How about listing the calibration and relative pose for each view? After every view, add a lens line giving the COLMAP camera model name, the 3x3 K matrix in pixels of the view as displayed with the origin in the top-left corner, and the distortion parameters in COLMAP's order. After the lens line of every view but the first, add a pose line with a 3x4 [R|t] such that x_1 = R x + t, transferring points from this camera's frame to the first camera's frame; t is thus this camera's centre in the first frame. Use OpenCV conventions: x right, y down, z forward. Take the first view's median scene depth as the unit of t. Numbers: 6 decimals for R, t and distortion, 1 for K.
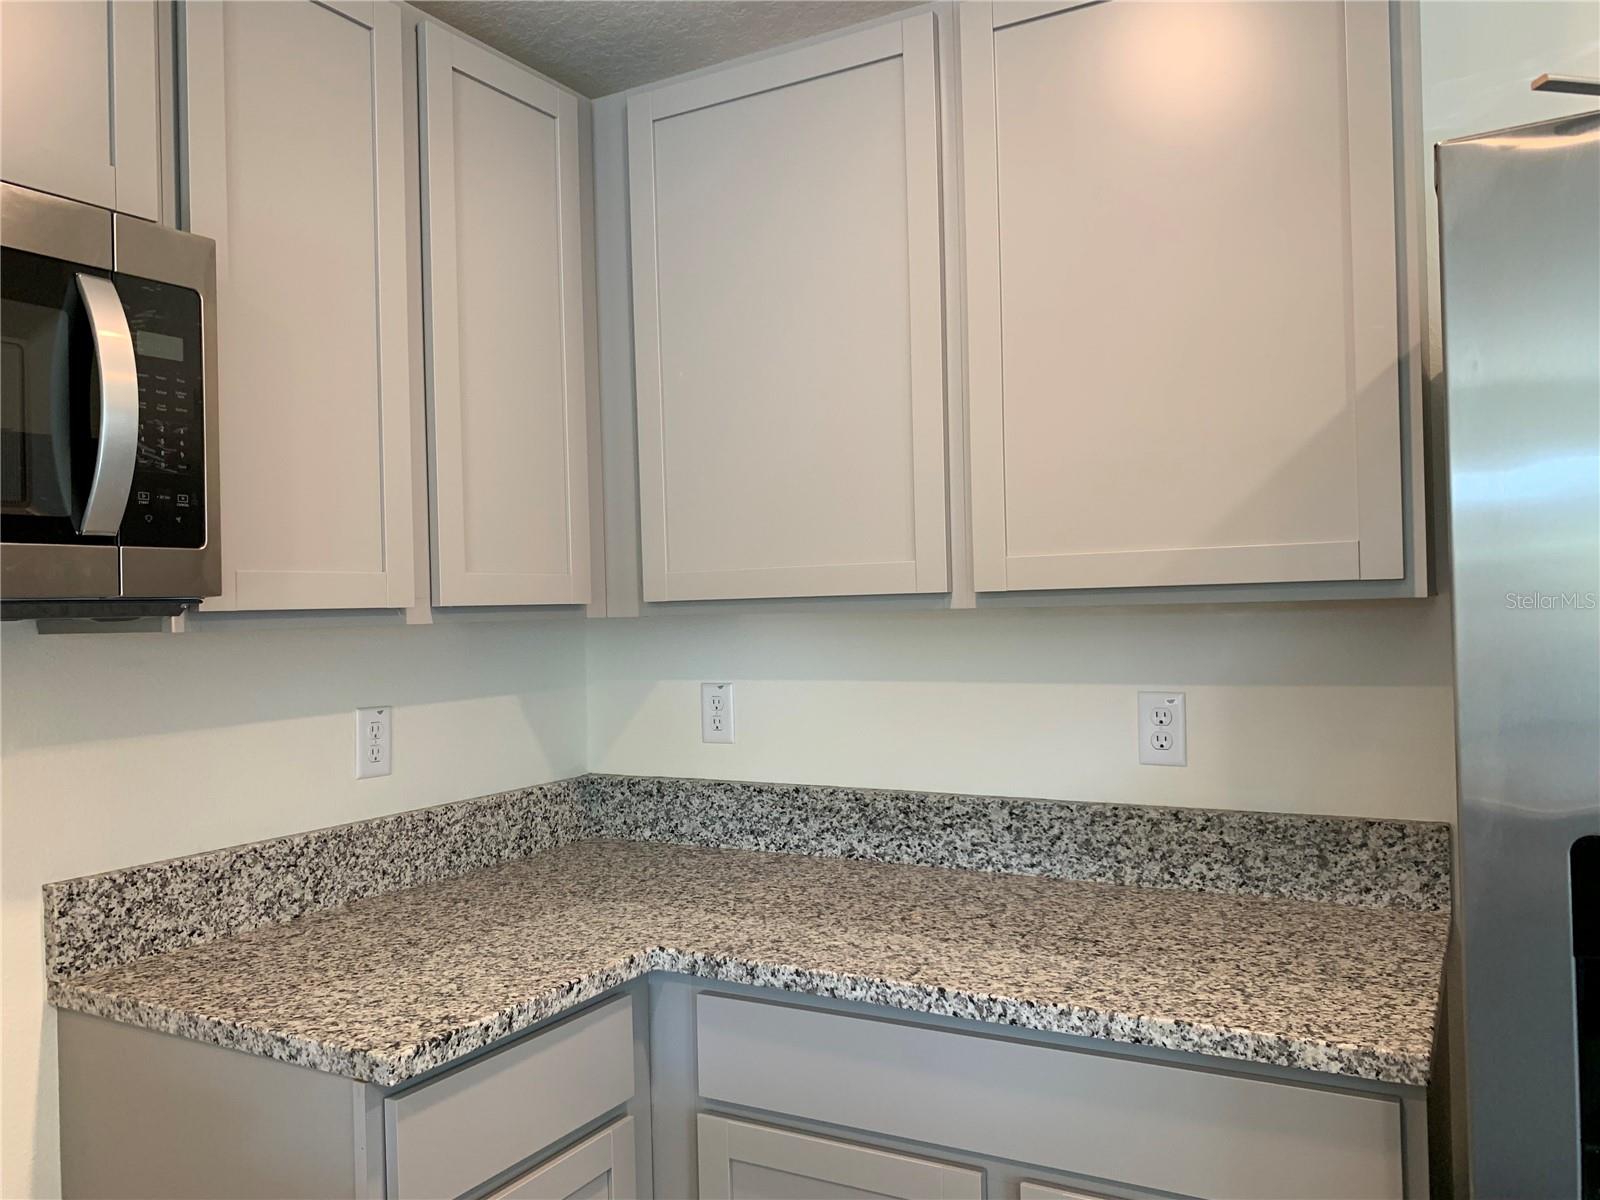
lens RADIAL K [[1219.2, 0, 805.8], [0, 1219.2, 598.6], [0, 0, 1]] dist [0.012297, -0.027294]
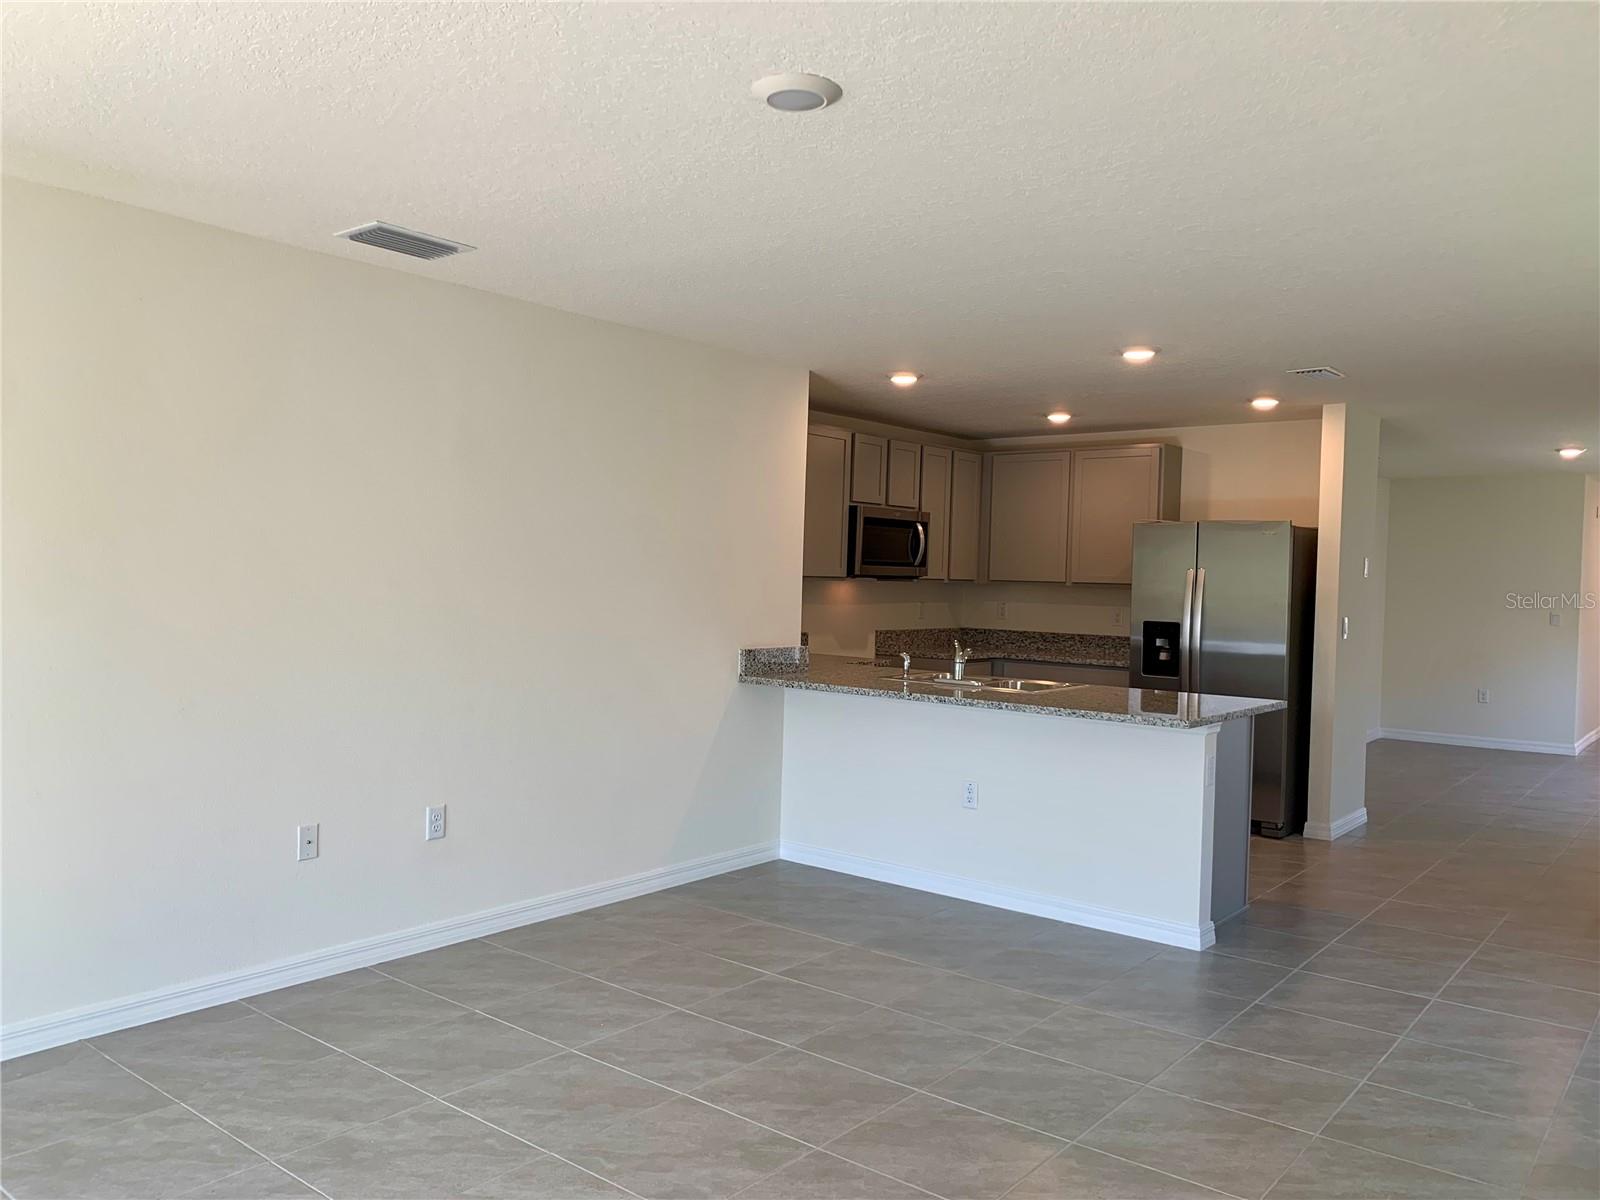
lens RADIAL K [[1219.2, 0, 792.6], [0, 1219.2, 596.7], [0, 0, 1]] dist [0.012297, -0.027294]
pose [[0.984810, 0.054897, -0.164731, -0.119183], [-0.050246, 0.998215, 0.032273, -0.042290], [0.166208, -0.023506, 0.985810, -3.420032]]
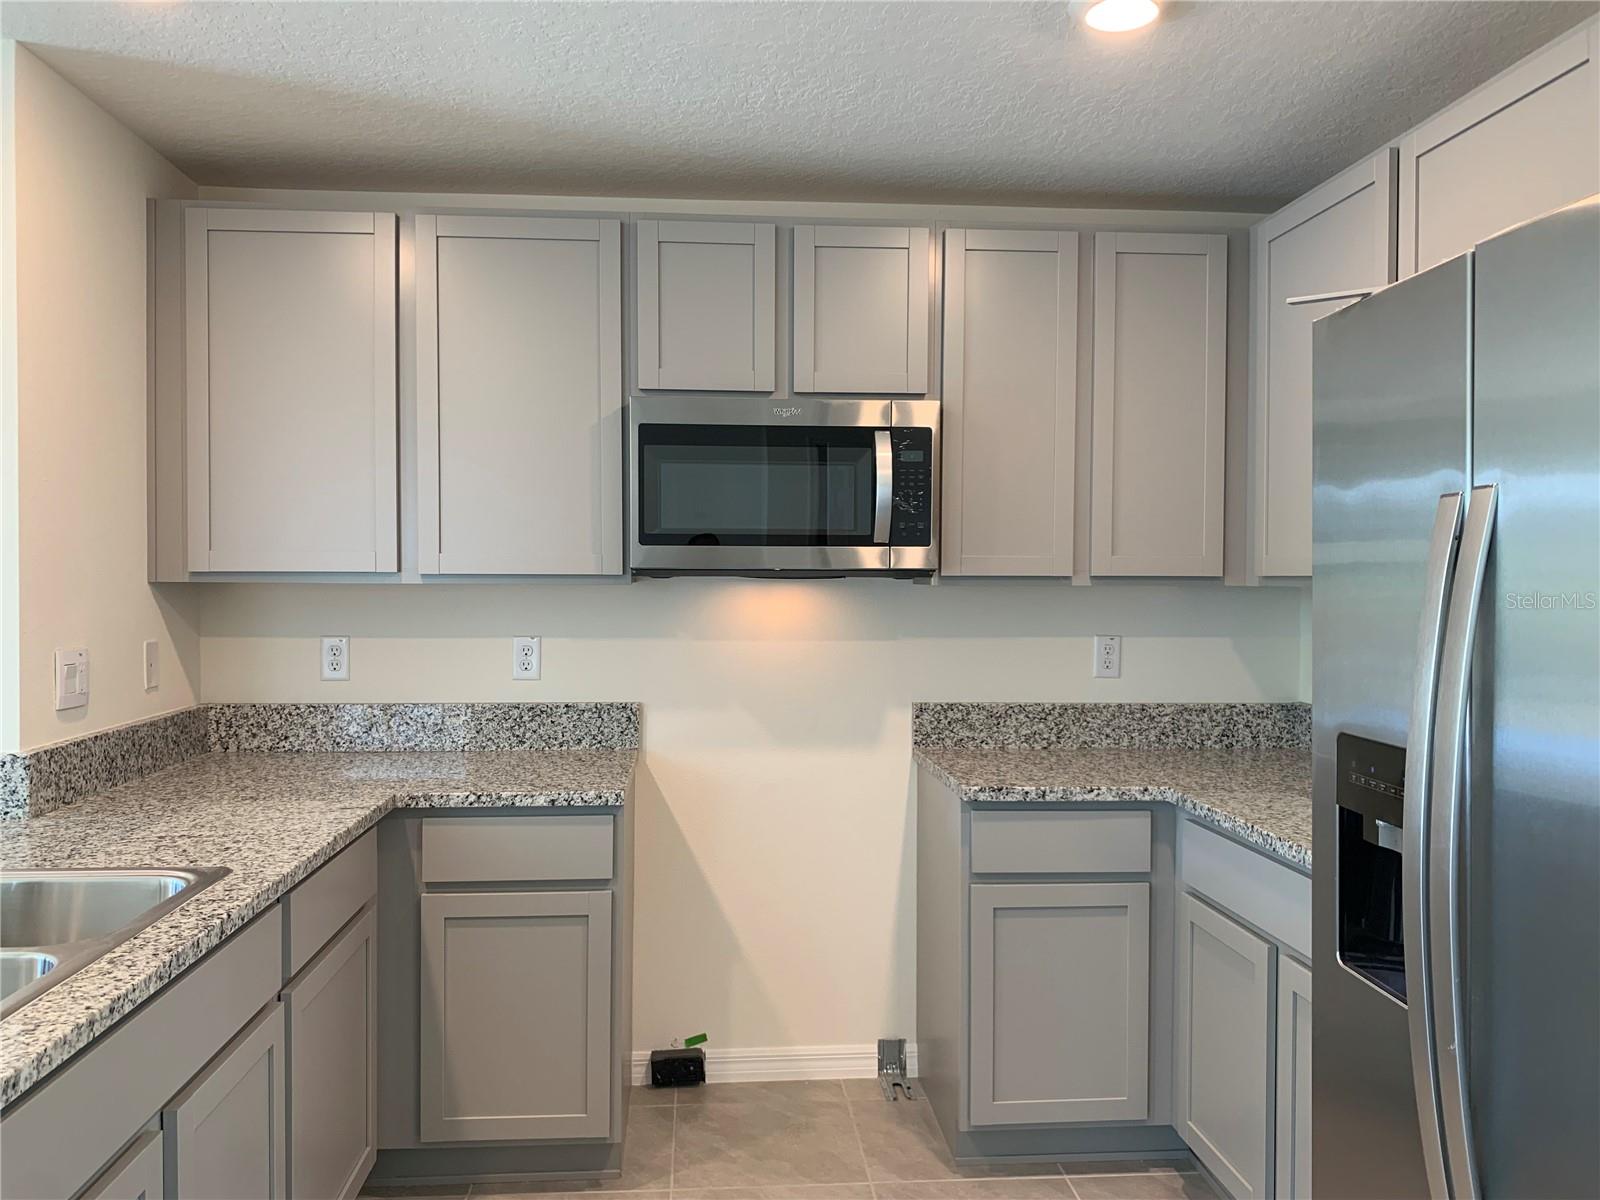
lens RADIAL K [[1219.2, 0, 794.2], [0, 1219.2, 598.9], [0, 0, 1]] dist [0.012297, -0.027294]
pose [[0.556962, 0.042152, -0.829468, 0.854988], [-0.014126, 0.999048, 0.041284, -0.024898], [0.830418, -0.011276, 0.557027, -0.294807]]
